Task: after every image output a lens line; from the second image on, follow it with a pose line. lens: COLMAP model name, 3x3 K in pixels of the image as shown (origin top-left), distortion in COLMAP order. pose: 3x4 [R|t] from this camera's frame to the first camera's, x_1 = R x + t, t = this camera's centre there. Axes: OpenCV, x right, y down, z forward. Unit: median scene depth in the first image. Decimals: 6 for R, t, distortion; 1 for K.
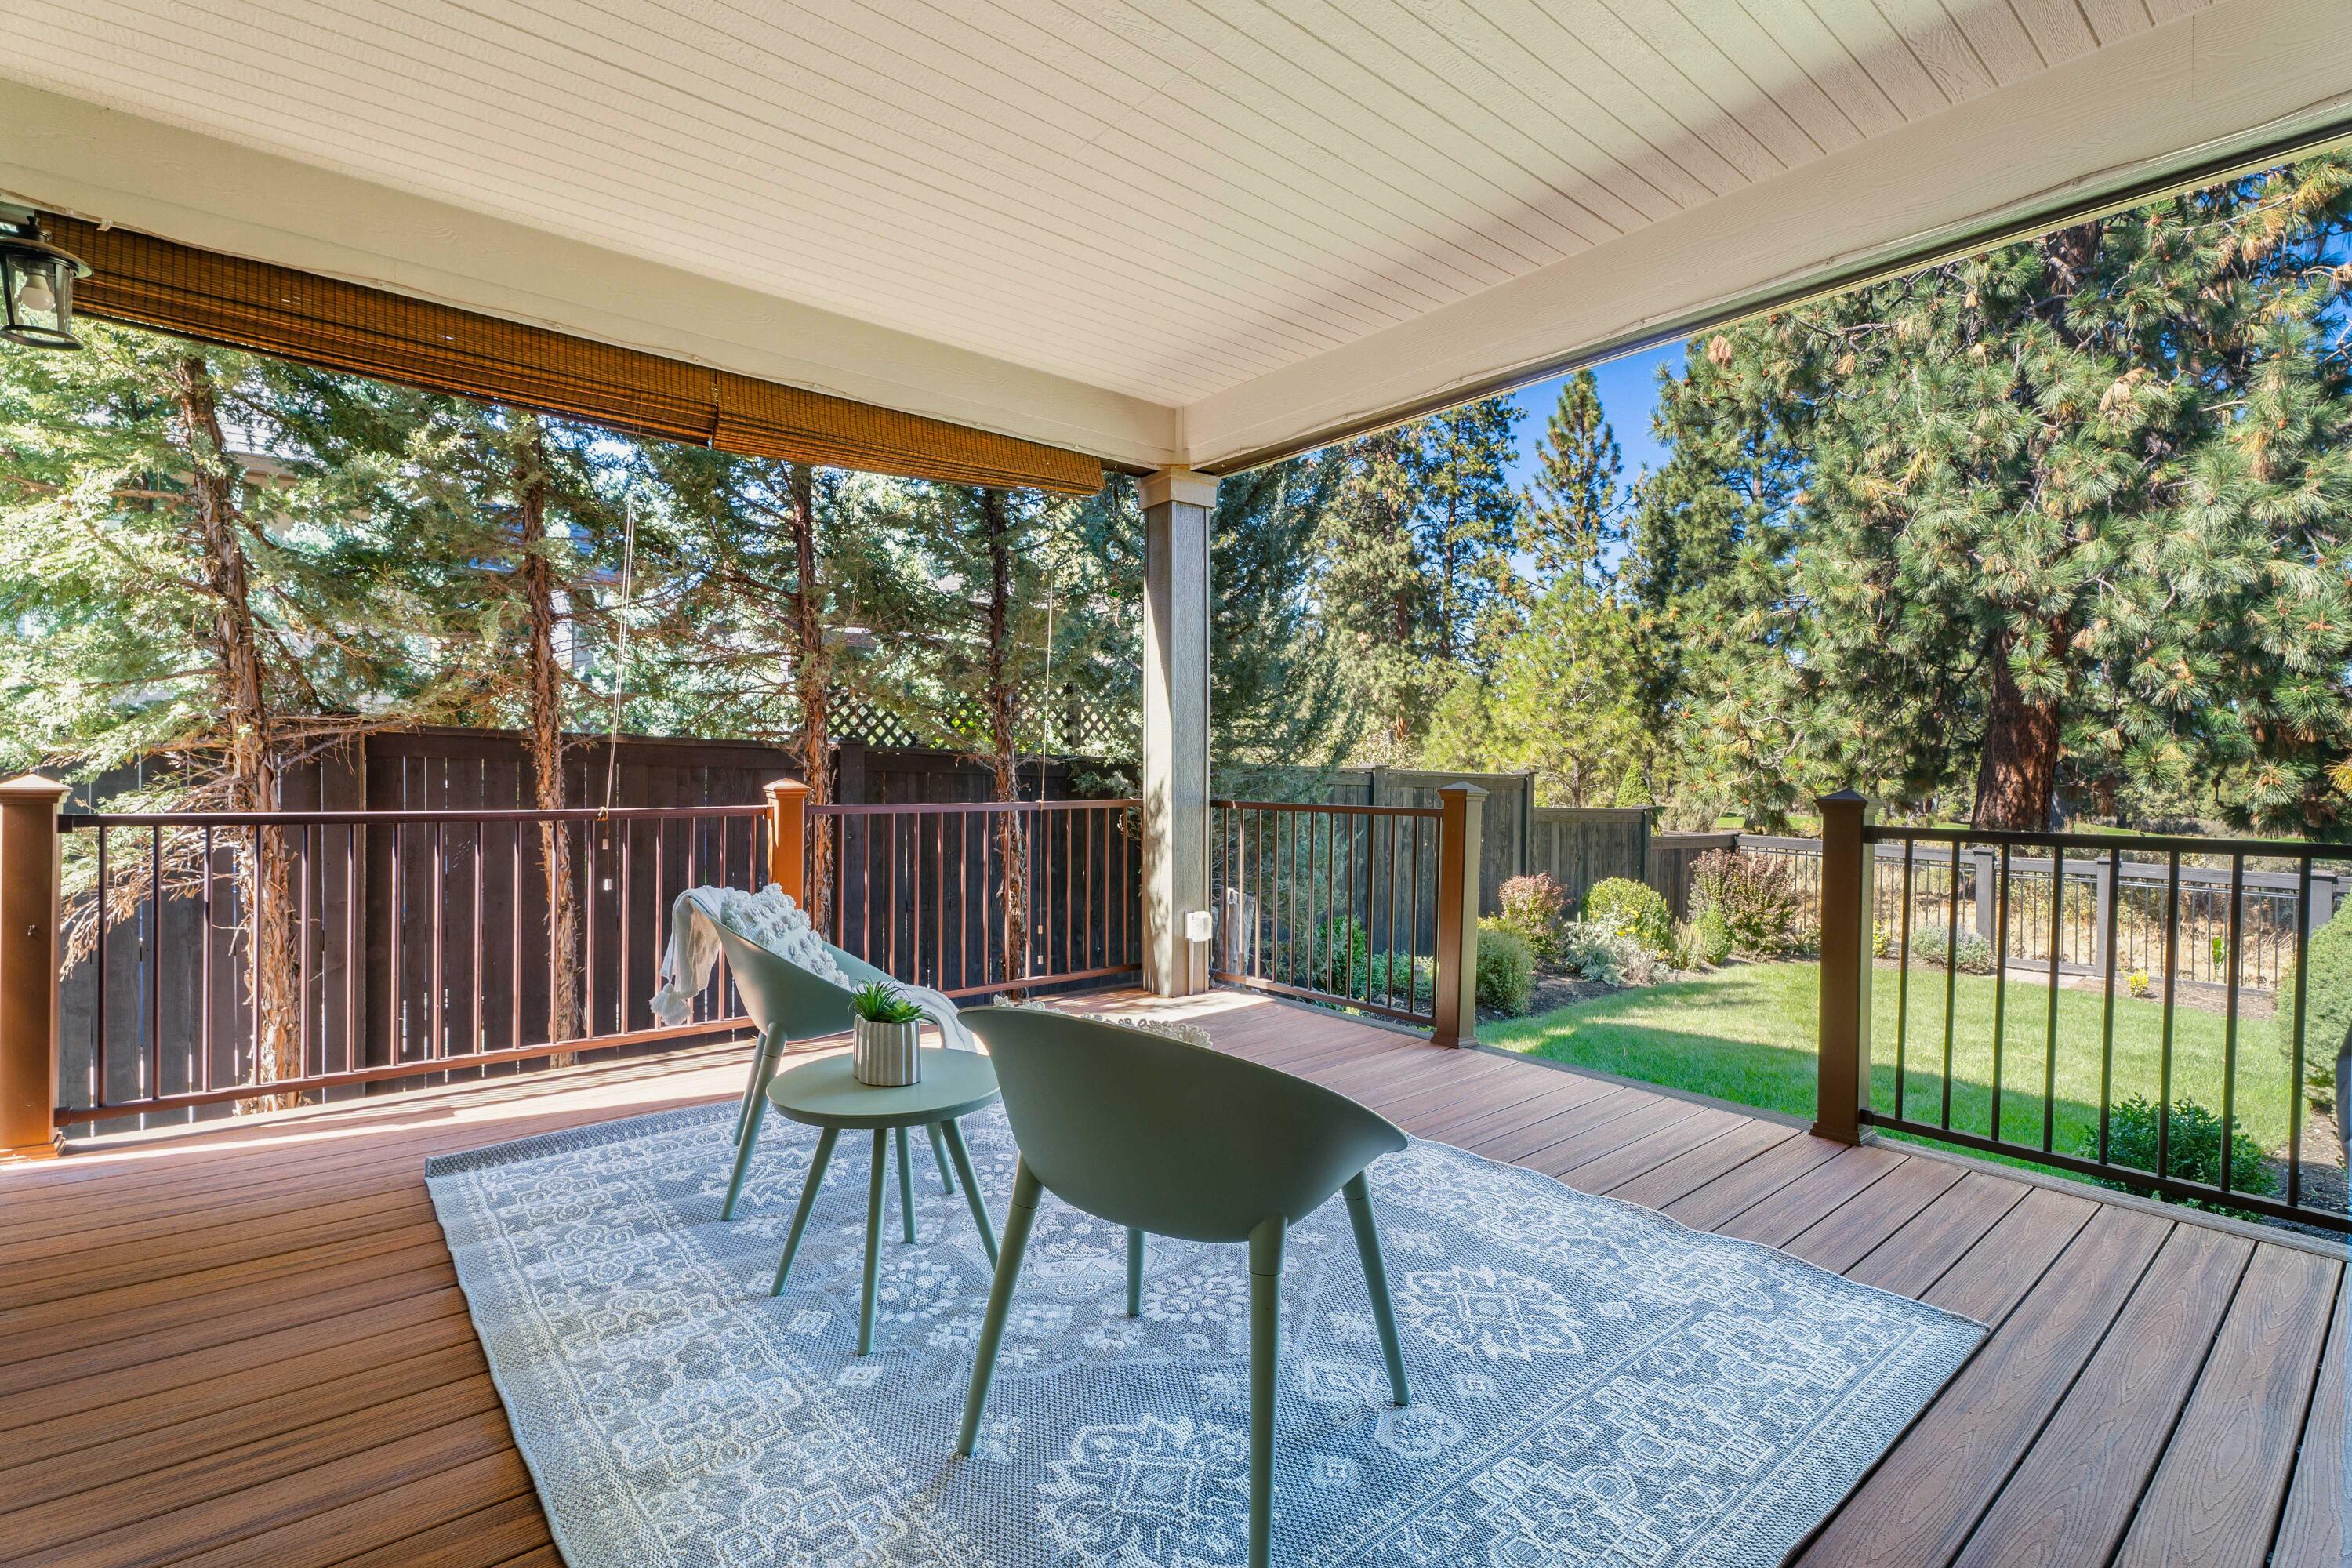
lens RADIAL K [[1074.0, 0, 1153.2], [0, 1074.0, 778.5], [0, 0, 1]] dist [0.008161, -0.003107]
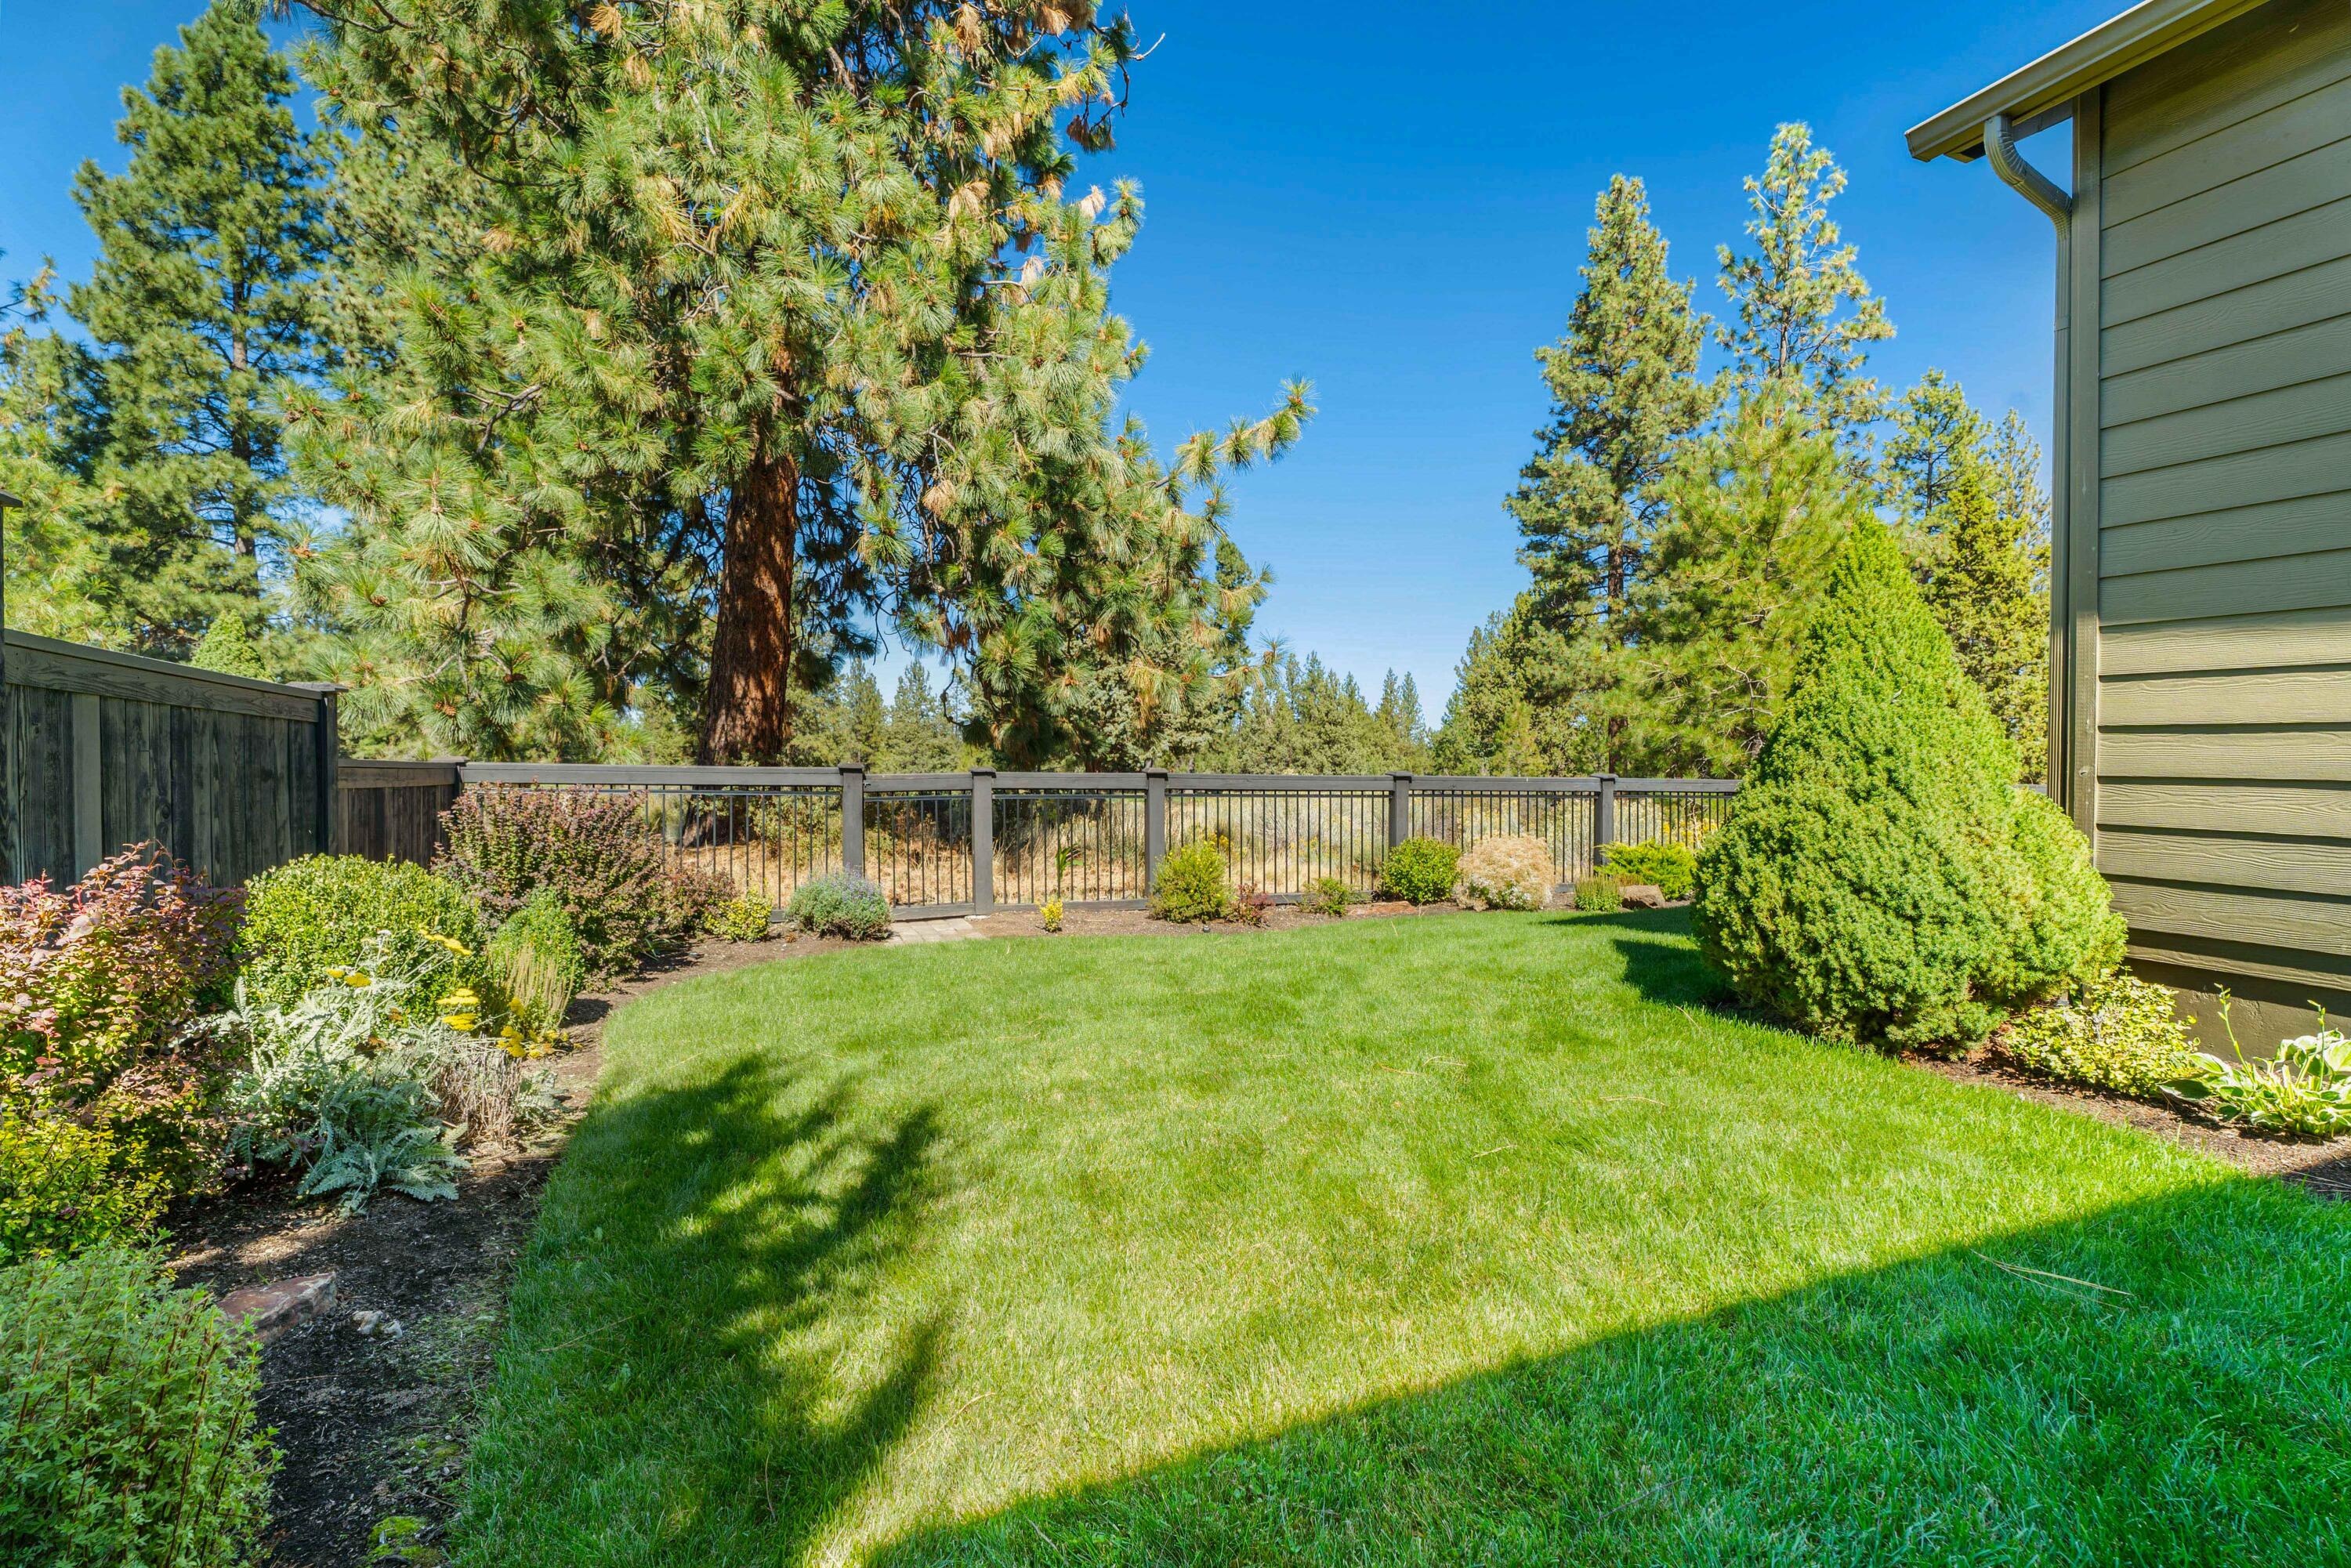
lens RADIAL K [[1033.3, 0, 1160.8], [0, 1033.3, 756.3], [0, 0, 1]] dist [0.006700, -0.001414]
pose [[0.298299, -0.014190, 0.954367, 0.152830], [0.011238, 0.999872, 0.011355, 0.047665], [-0.954406, 0.007338, 0.298420, 0.525790]]
